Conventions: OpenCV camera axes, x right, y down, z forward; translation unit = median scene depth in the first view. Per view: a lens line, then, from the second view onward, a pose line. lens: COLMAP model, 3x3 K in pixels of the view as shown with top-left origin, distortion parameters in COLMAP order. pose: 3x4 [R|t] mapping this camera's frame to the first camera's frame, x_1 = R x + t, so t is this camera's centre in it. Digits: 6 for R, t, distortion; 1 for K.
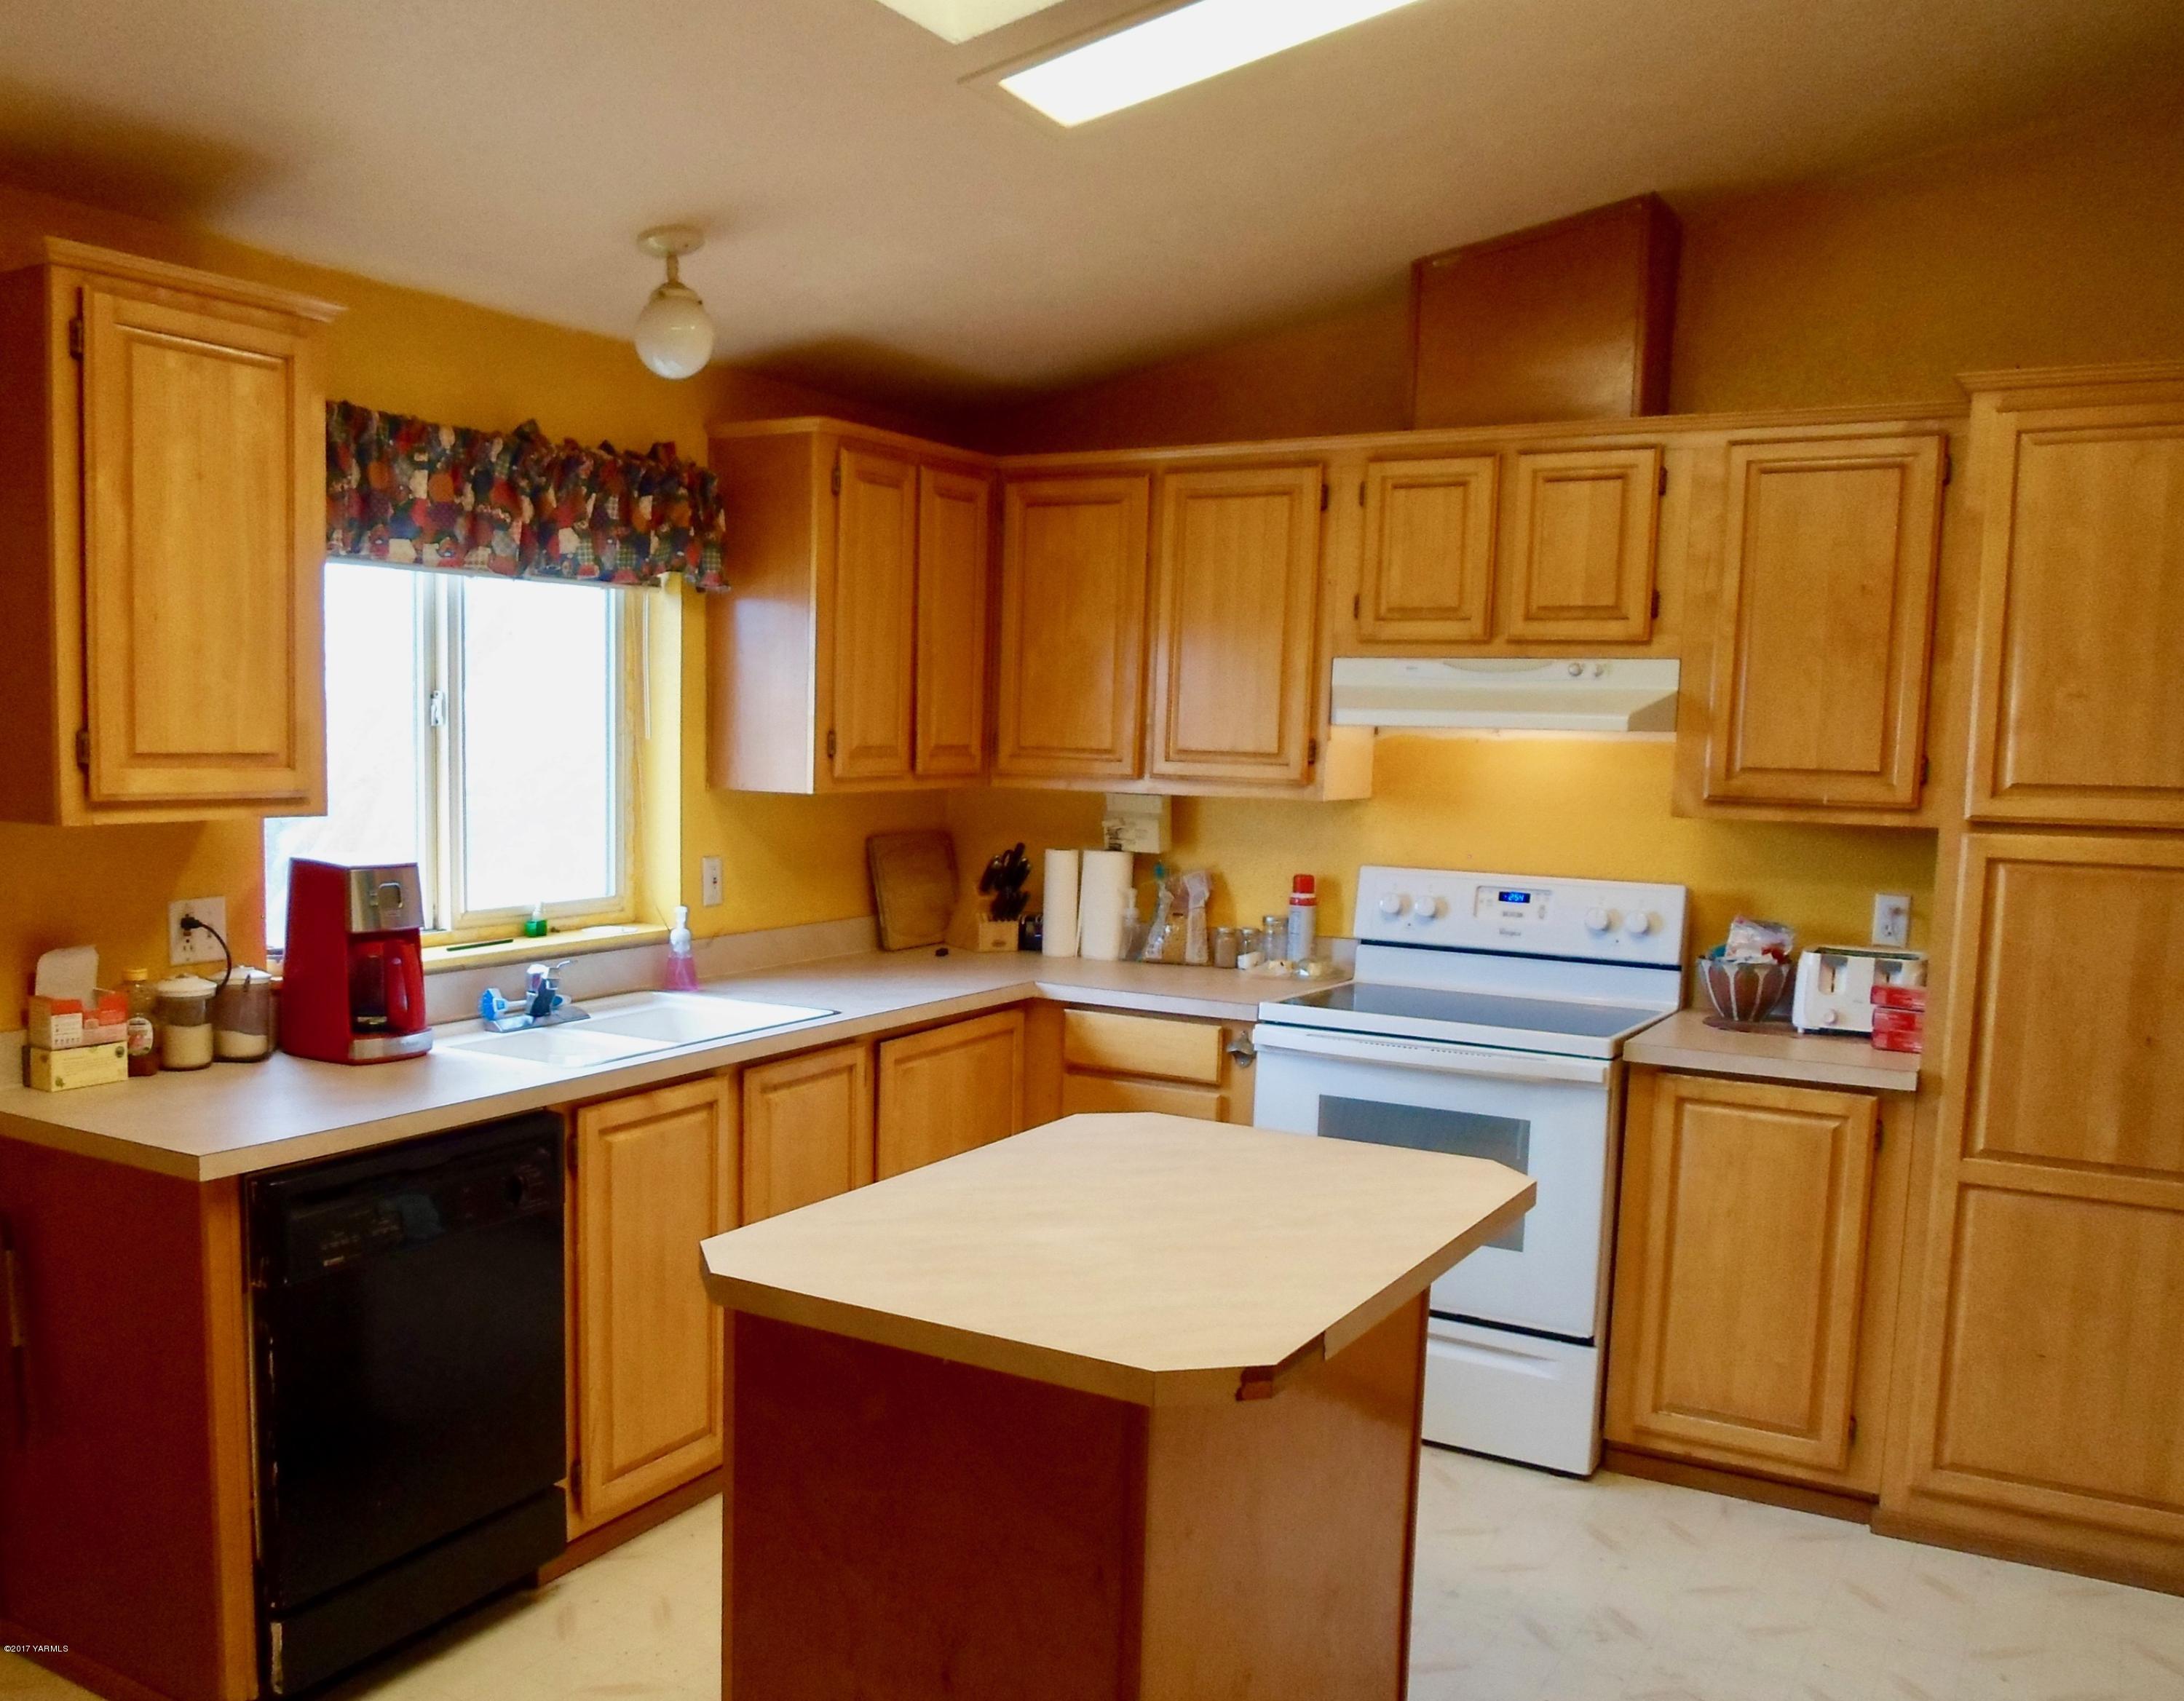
lens RADIAL K [[1837.9, 0, 1087.9], [0, 1837.9, 960.3], [0, 0, 1]] dist [-0.068786, -0.004454]
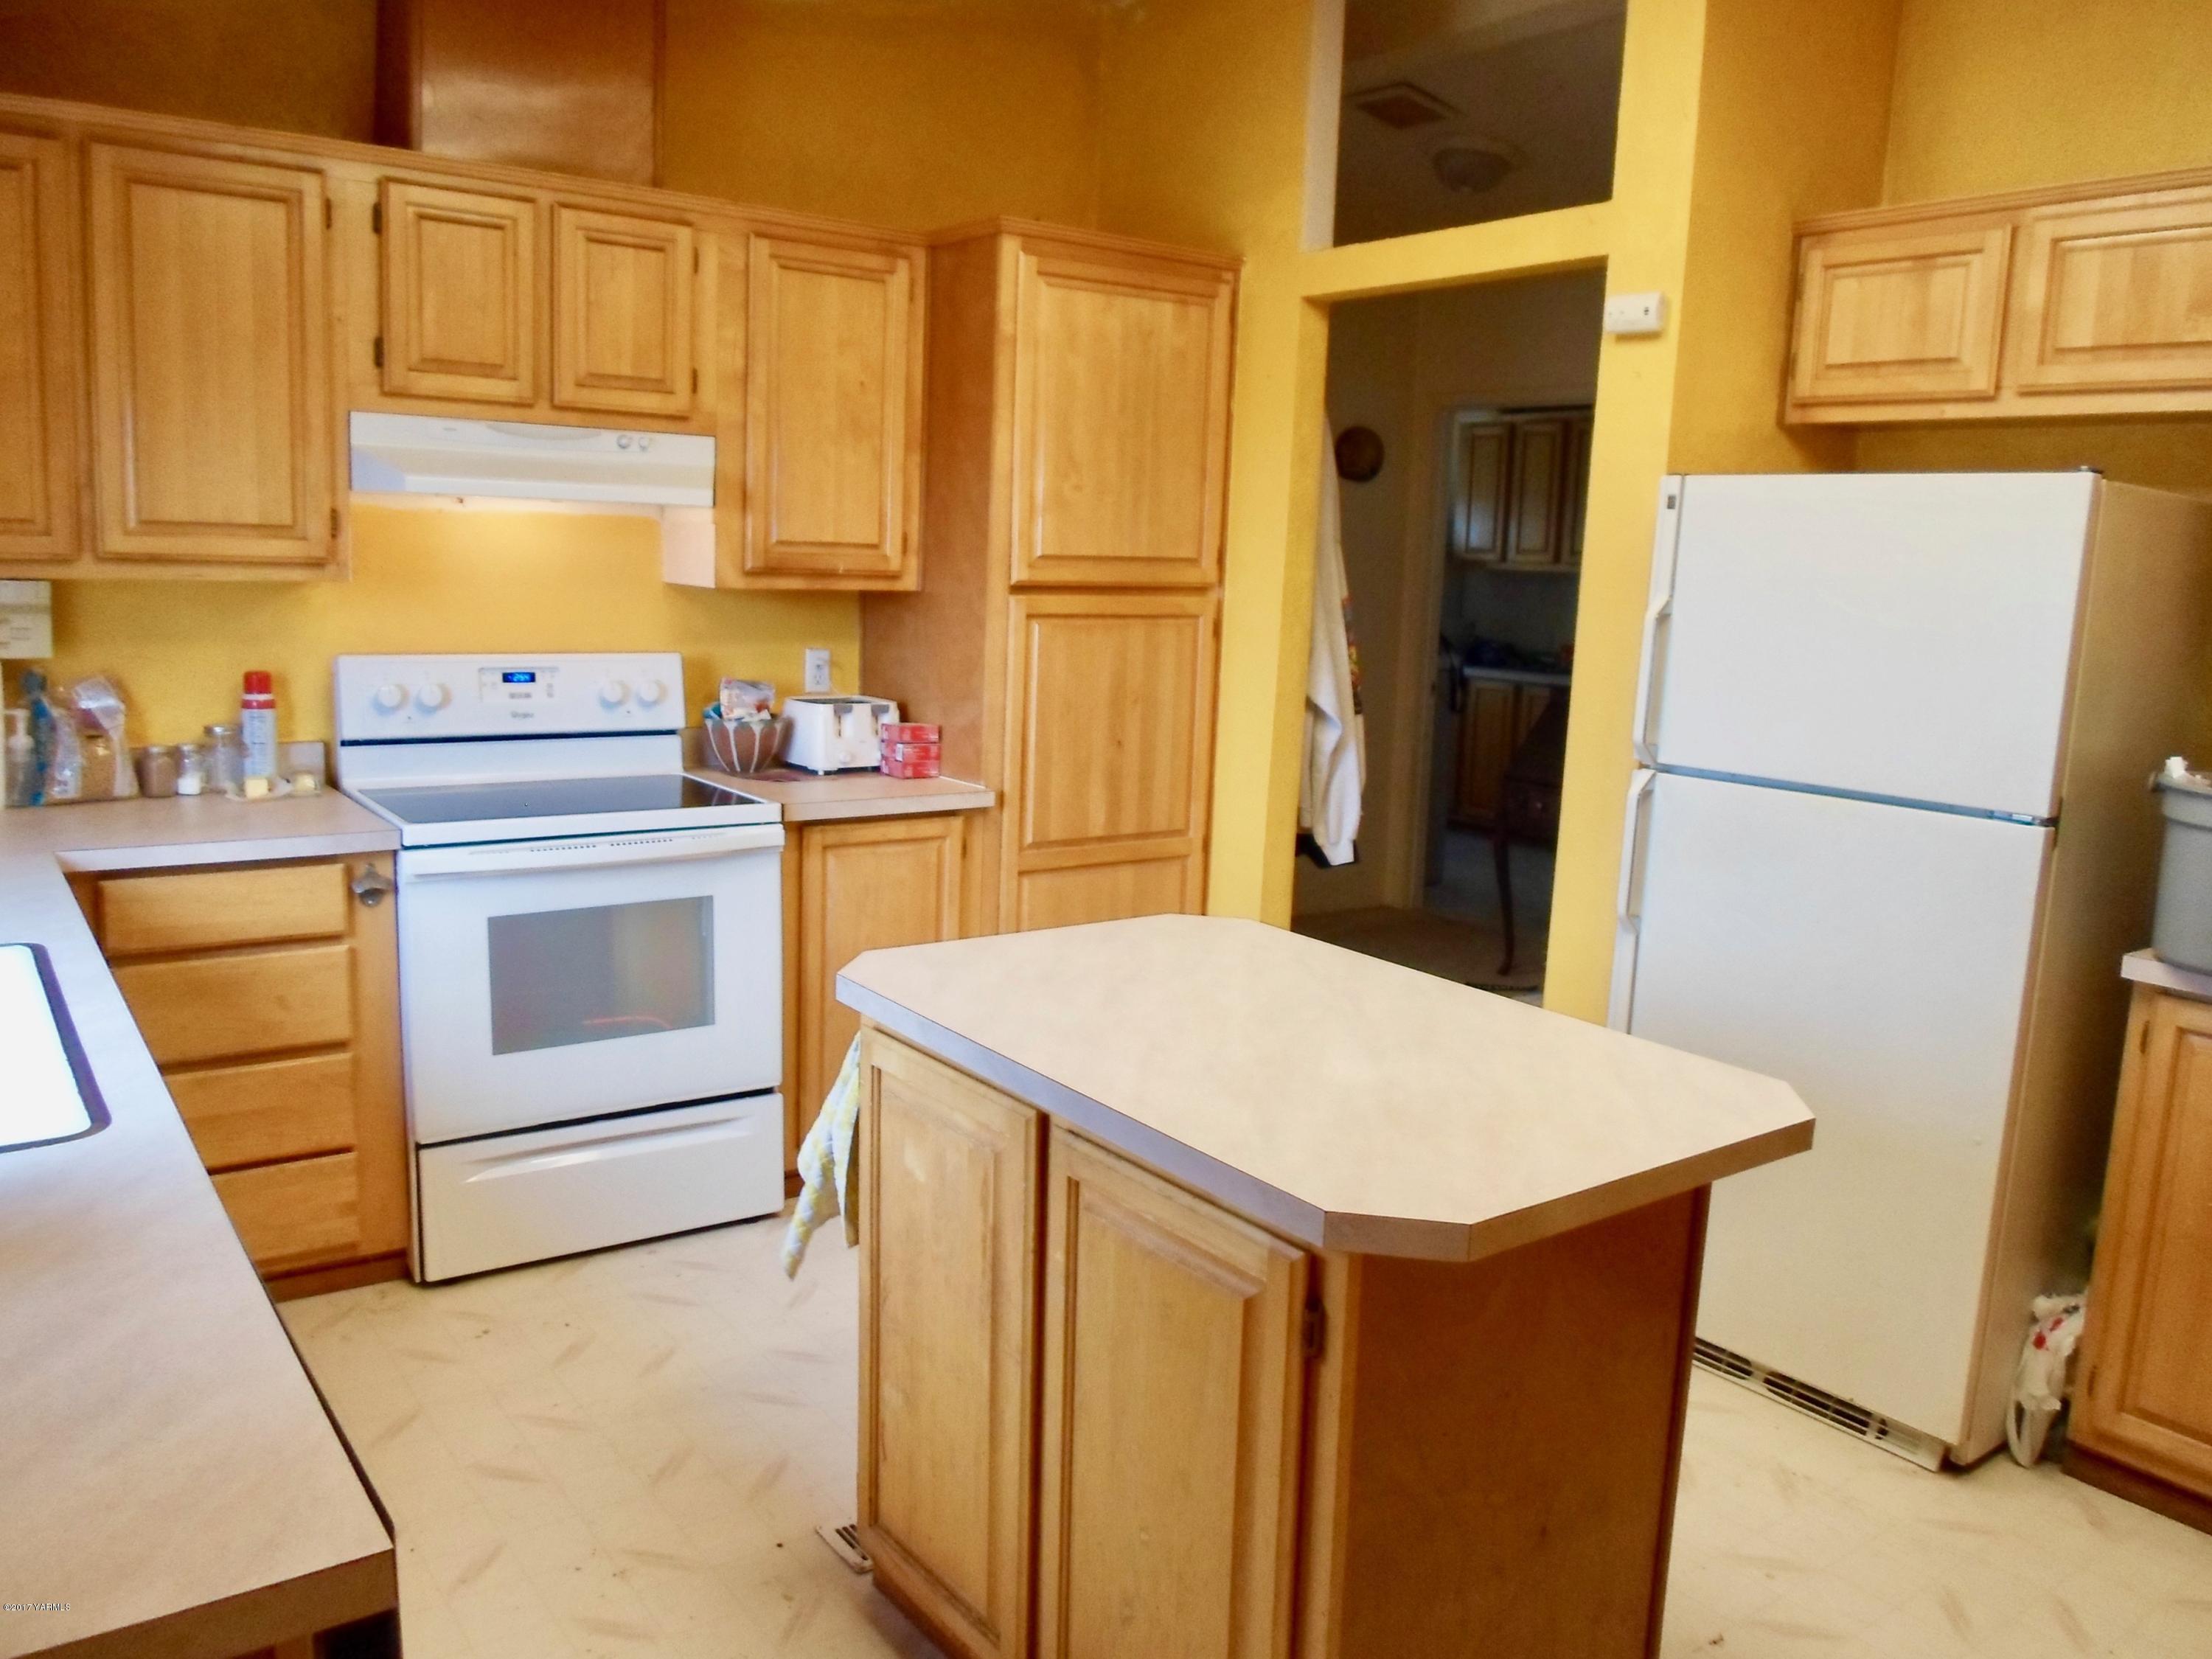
lens RADIAL K [[1670.4, 0, 1106.0], [0, 1670.4, 829.5], [0, 0, 1]] dist [-0.039384, -0.007248]
pose [[0.392382, -0.160494, 0.905692, -0.470716], [0.080786, 0.986868, 0.139879, -0.055972], [-0.916248, 0.018282, 0.400195, 0.400576]]
